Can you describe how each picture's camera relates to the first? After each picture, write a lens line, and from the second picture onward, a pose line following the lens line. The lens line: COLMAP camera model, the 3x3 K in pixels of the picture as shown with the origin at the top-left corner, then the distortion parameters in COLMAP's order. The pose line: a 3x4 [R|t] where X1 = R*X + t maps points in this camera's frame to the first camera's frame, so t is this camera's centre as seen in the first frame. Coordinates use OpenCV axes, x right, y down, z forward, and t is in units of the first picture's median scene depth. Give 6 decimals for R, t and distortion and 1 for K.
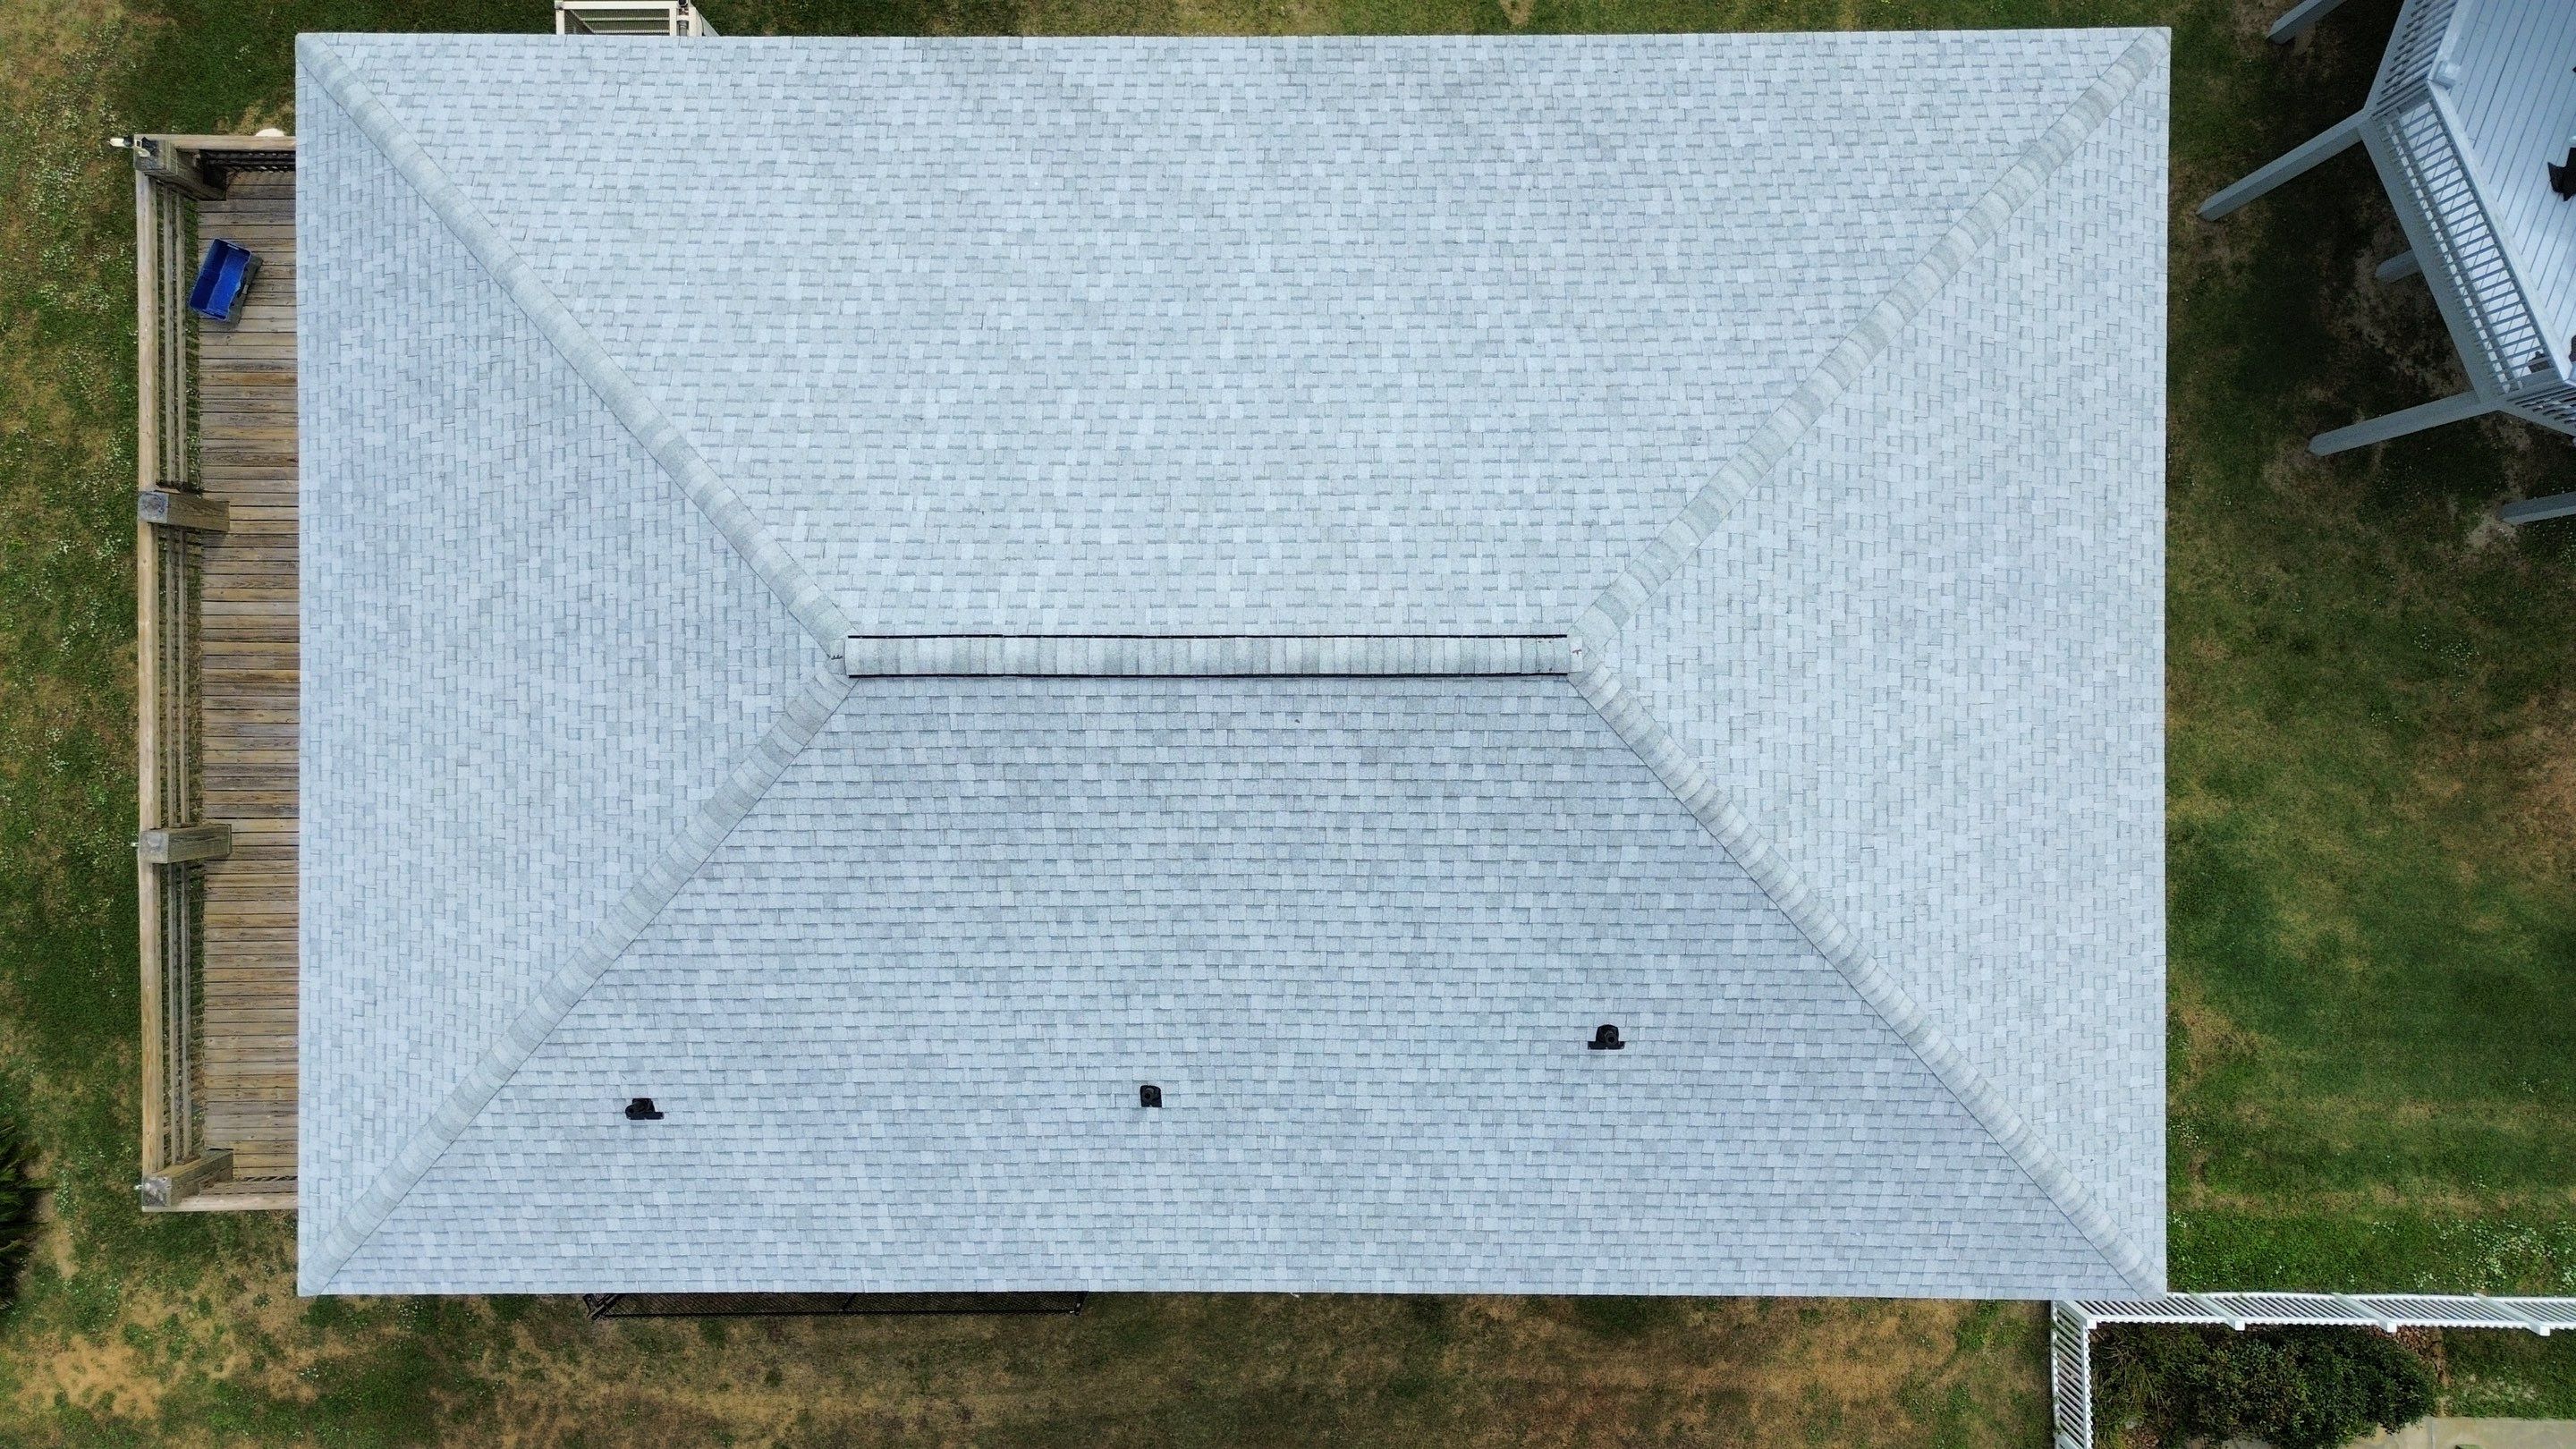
lens RADIAL K [[1826.3, 0, 1292.3], [0, 1826.3, 732.6], [0, 0, 1]] dist [0.076260, -0.072171]
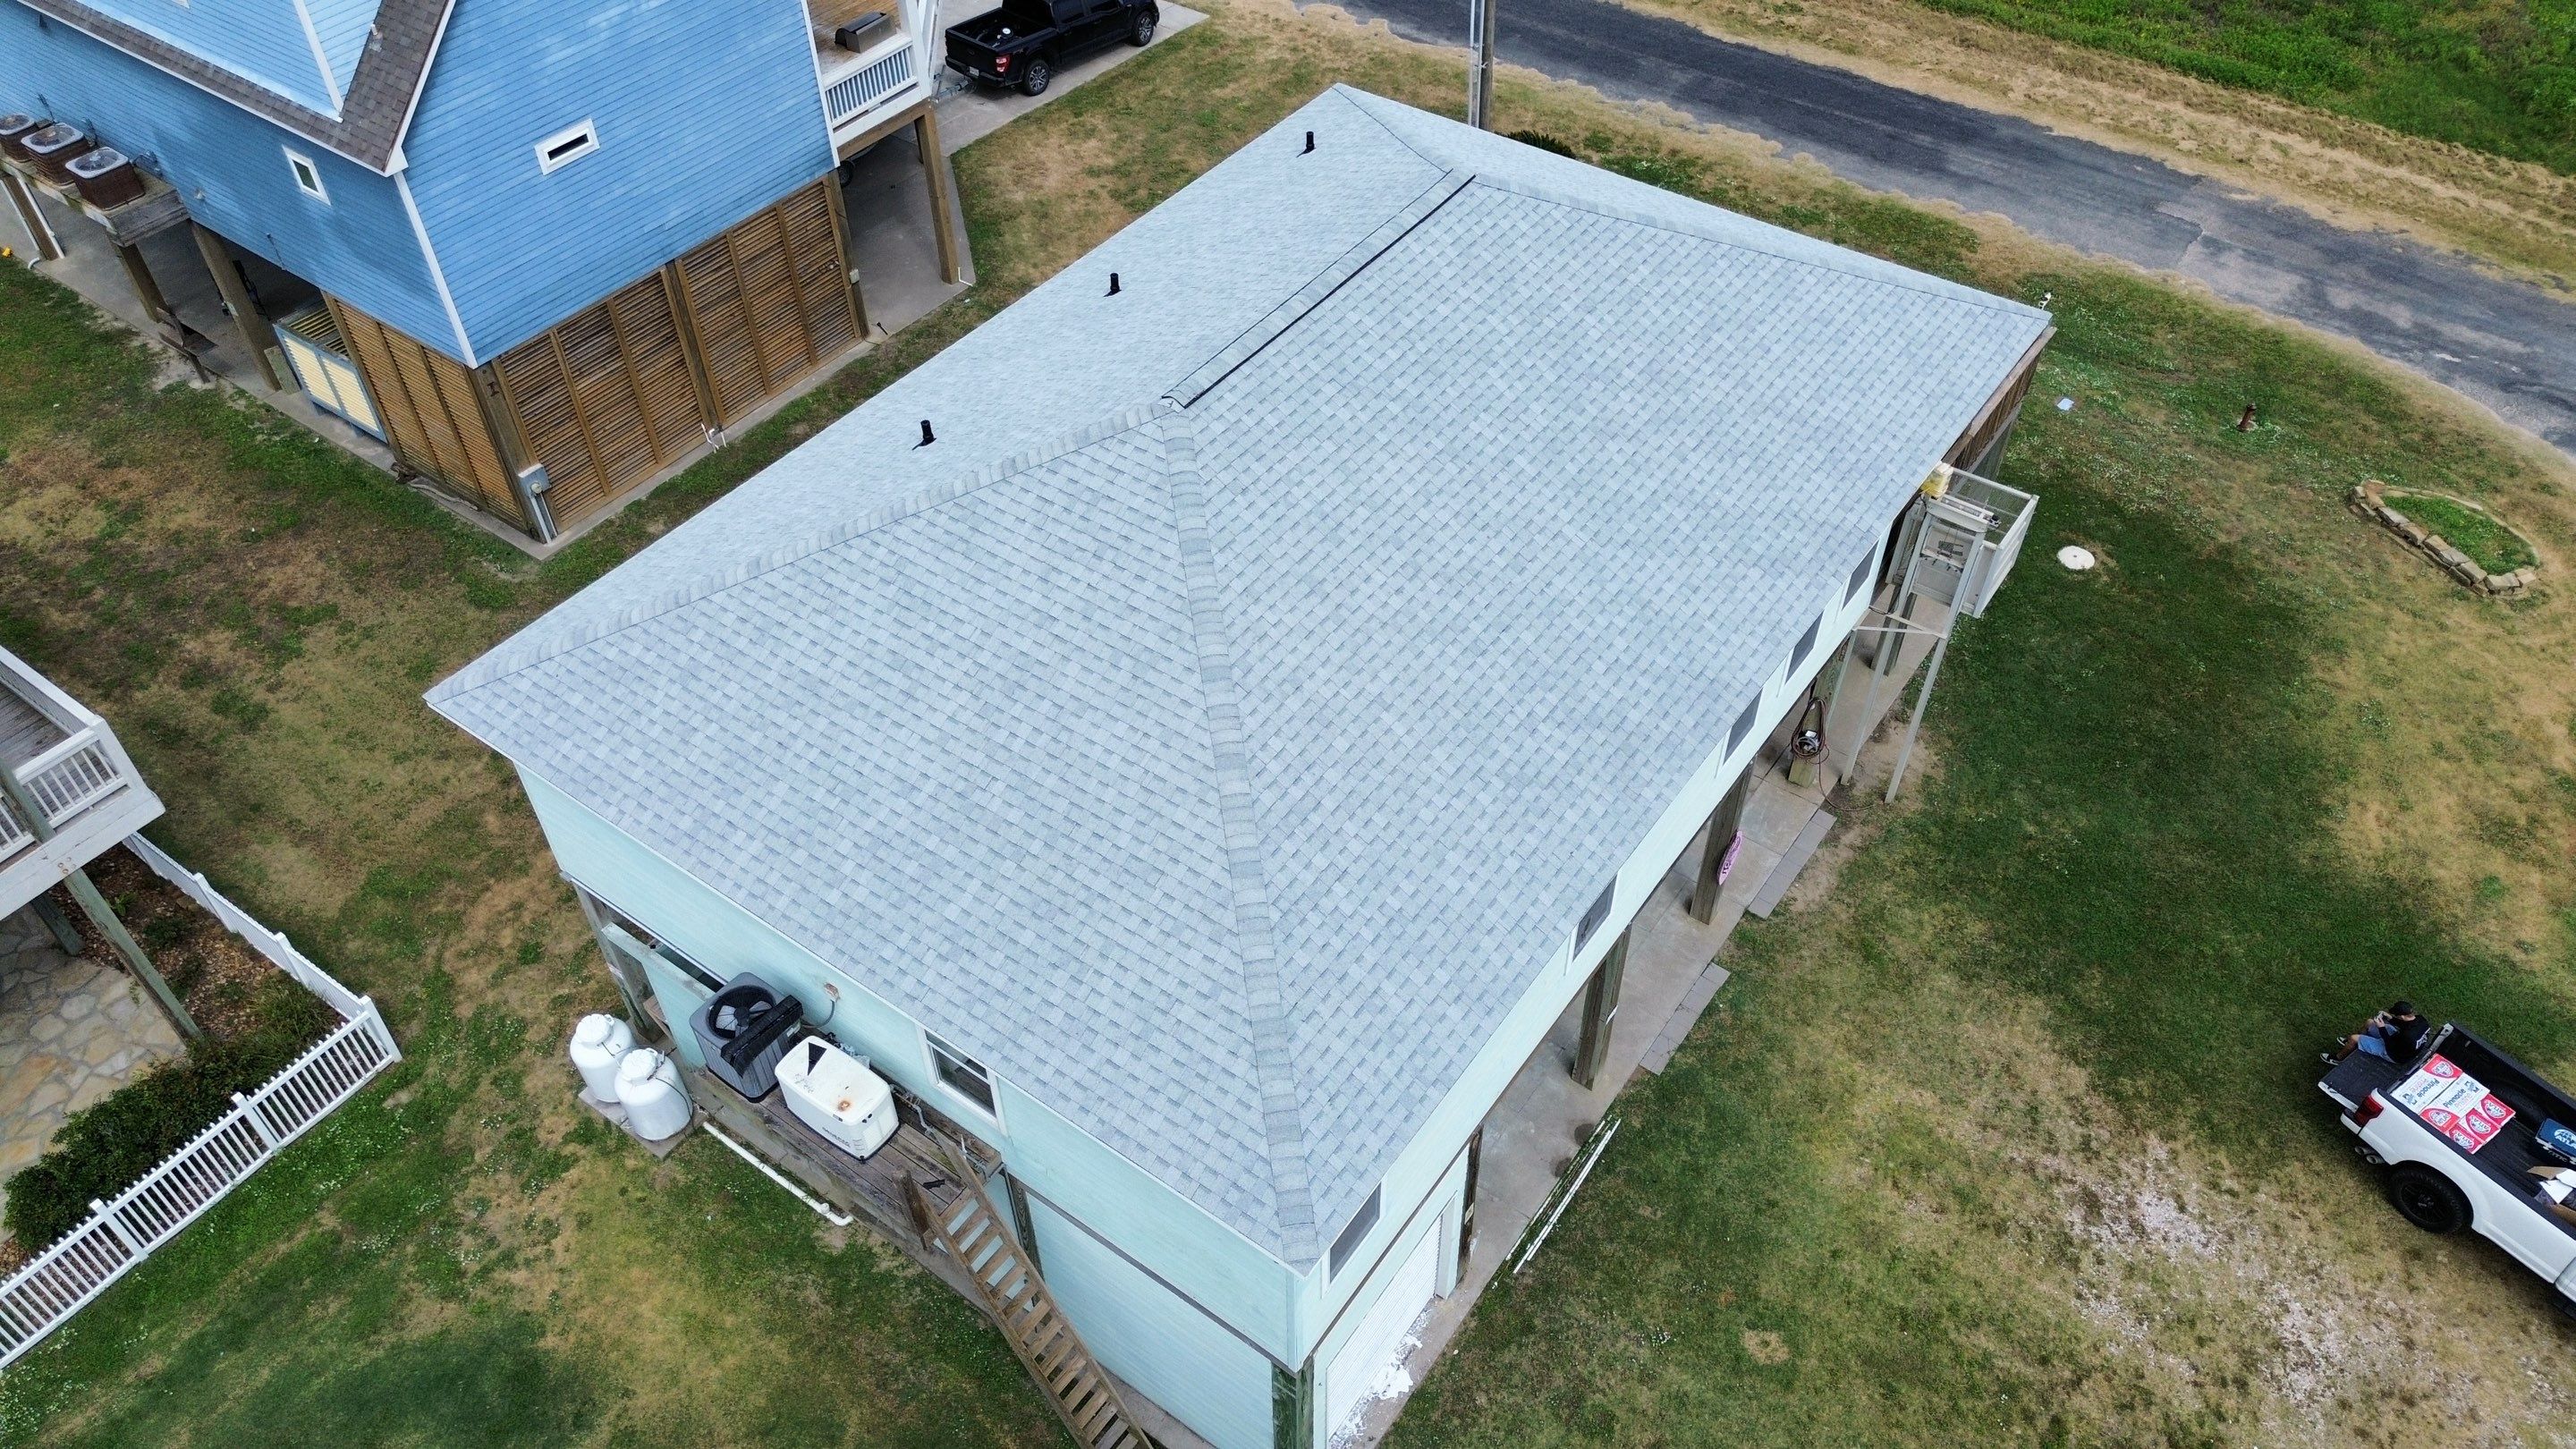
lens RADIAL K [[1826.3, 0, 1291.4], [0, 1826.3, 732.1], [0, 0, 1]] dist [0.076260, -0.072171]
pose [[-0.584439, 0.590725, -0.556304, 0.876245], [-0.811397, -0.418569, 0.407965, -0.672675], [0.008144, 0.689814, 0.723941, 0.191984]]
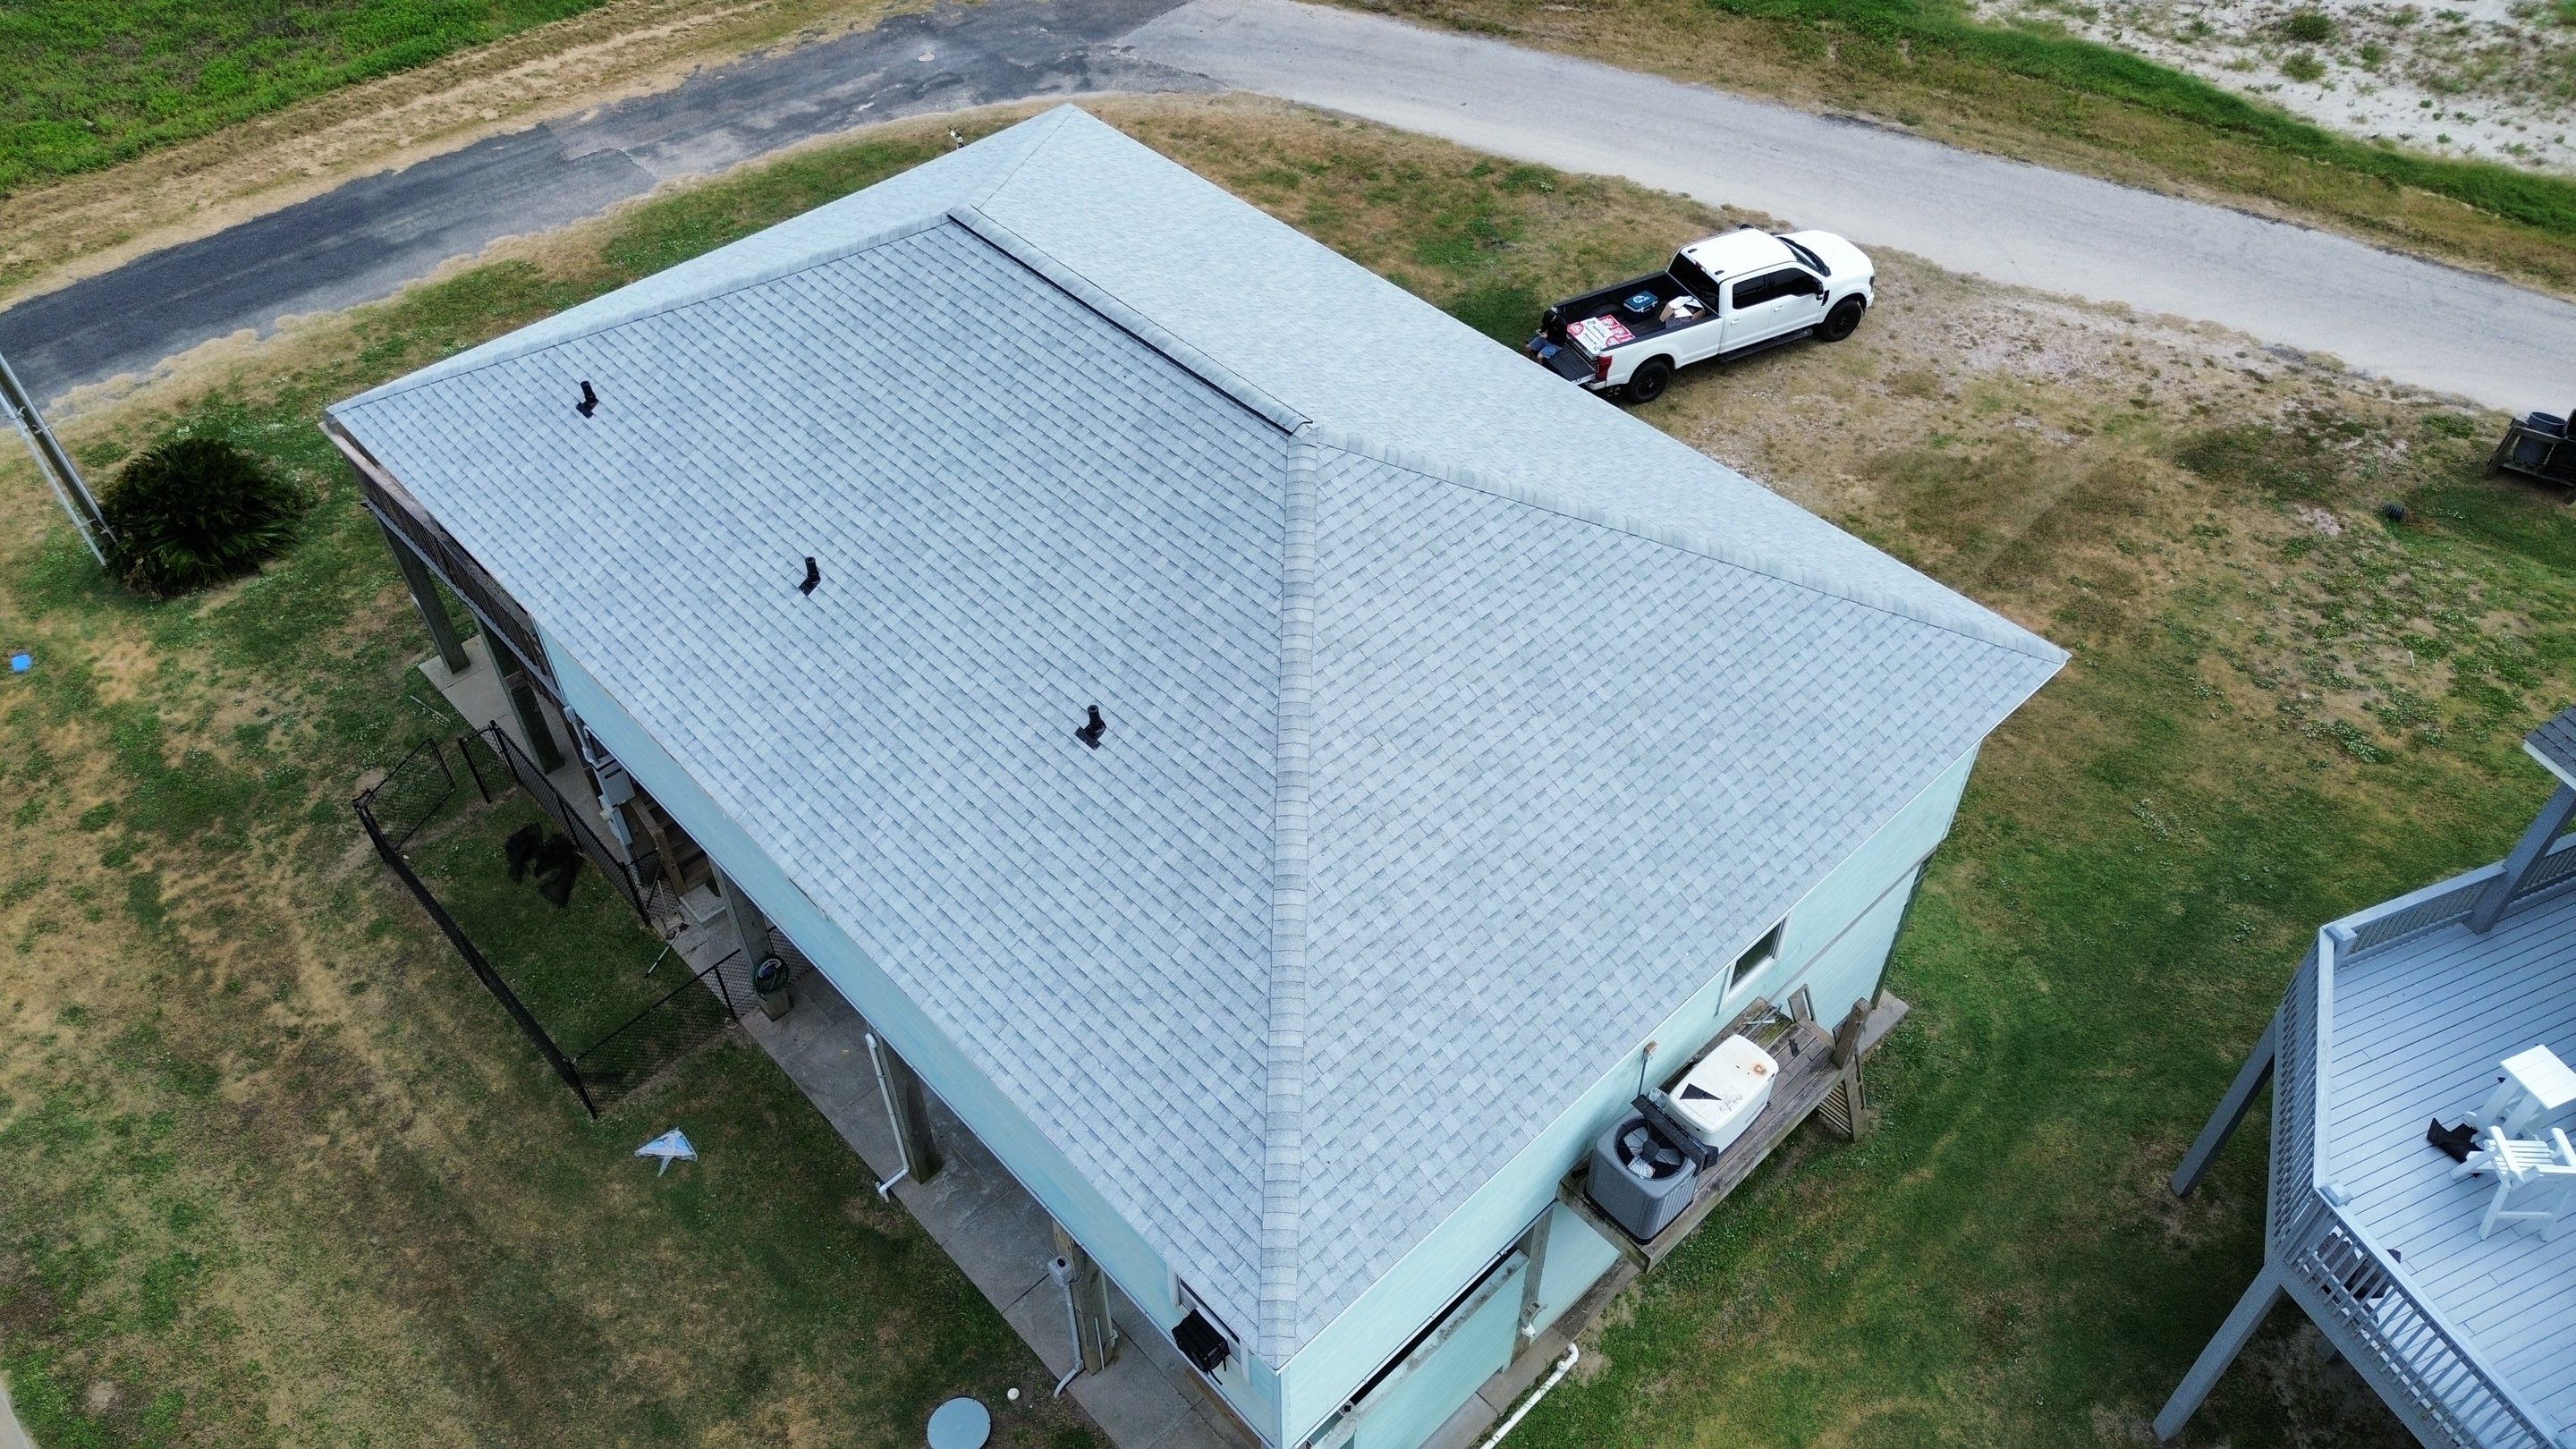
lens RADIAL K [[1826.3, 0, 1292.3], [0, 1826.3, 730.9], [0, 0, 1]] dist [0.076260, -0.072171]
pose [[0.686577, 0.525427, -0.502533, 0.801721], [-0.727001, 0.487563, -0.483478, 0.606996], [-0.009016, 0.697287, 0.716736, 0.218447]]
